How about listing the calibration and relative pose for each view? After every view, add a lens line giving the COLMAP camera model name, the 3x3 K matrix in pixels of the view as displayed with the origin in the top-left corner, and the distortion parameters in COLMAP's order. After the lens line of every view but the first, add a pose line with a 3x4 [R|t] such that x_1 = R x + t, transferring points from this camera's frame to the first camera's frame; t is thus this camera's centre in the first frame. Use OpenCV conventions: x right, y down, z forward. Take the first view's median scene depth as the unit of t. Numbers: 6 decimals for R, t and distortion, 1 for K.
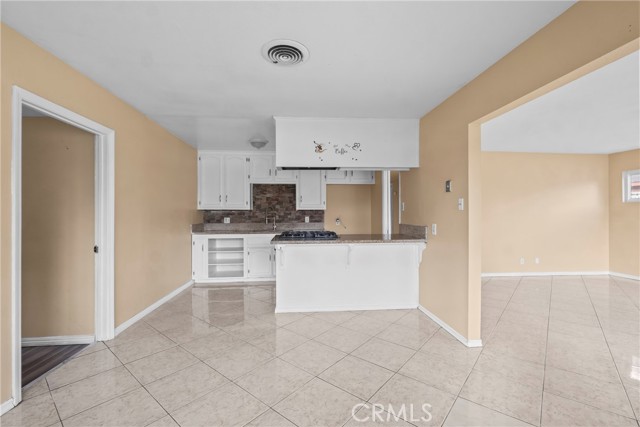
lens RADIAL K [[283.1, 0, 320.0], [0, 283.1, 213.5], [0, 0, 1]] dist [0.001553, 0.000079]
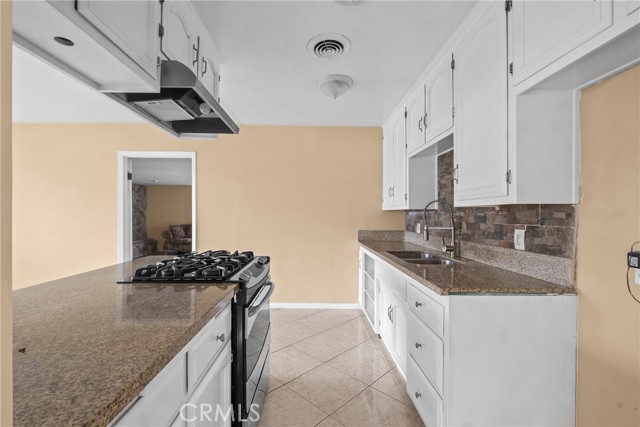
lens RADIAL K [[283.1, 0, 320.0], [0, 283.1, 213.5], [0, 0, 1]] dist [0.001553, 0.000079]
pose [[-0.063569, -0.003798, -0.997970, 0.272133], [0.002245, 0.999990, -0.003949, -0.004538], [0.997975, -0.002492, -0.063560, 0.885342]]
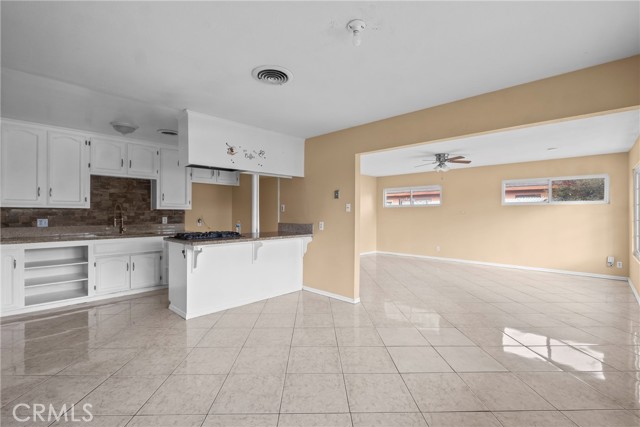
lens RADIAL K [[289.7, 0, 322.3], [0, 289.7, 215.8], [0, 0, 1]] dist [0.000913, 0.000076]
pose [[0.746105, -0.001100, 0.665827, -0.305990], [-0.002898, 0.999984, 0.004900, 0.000962], [-0.665822, -0.005585, 0.746090, -0.009335]]
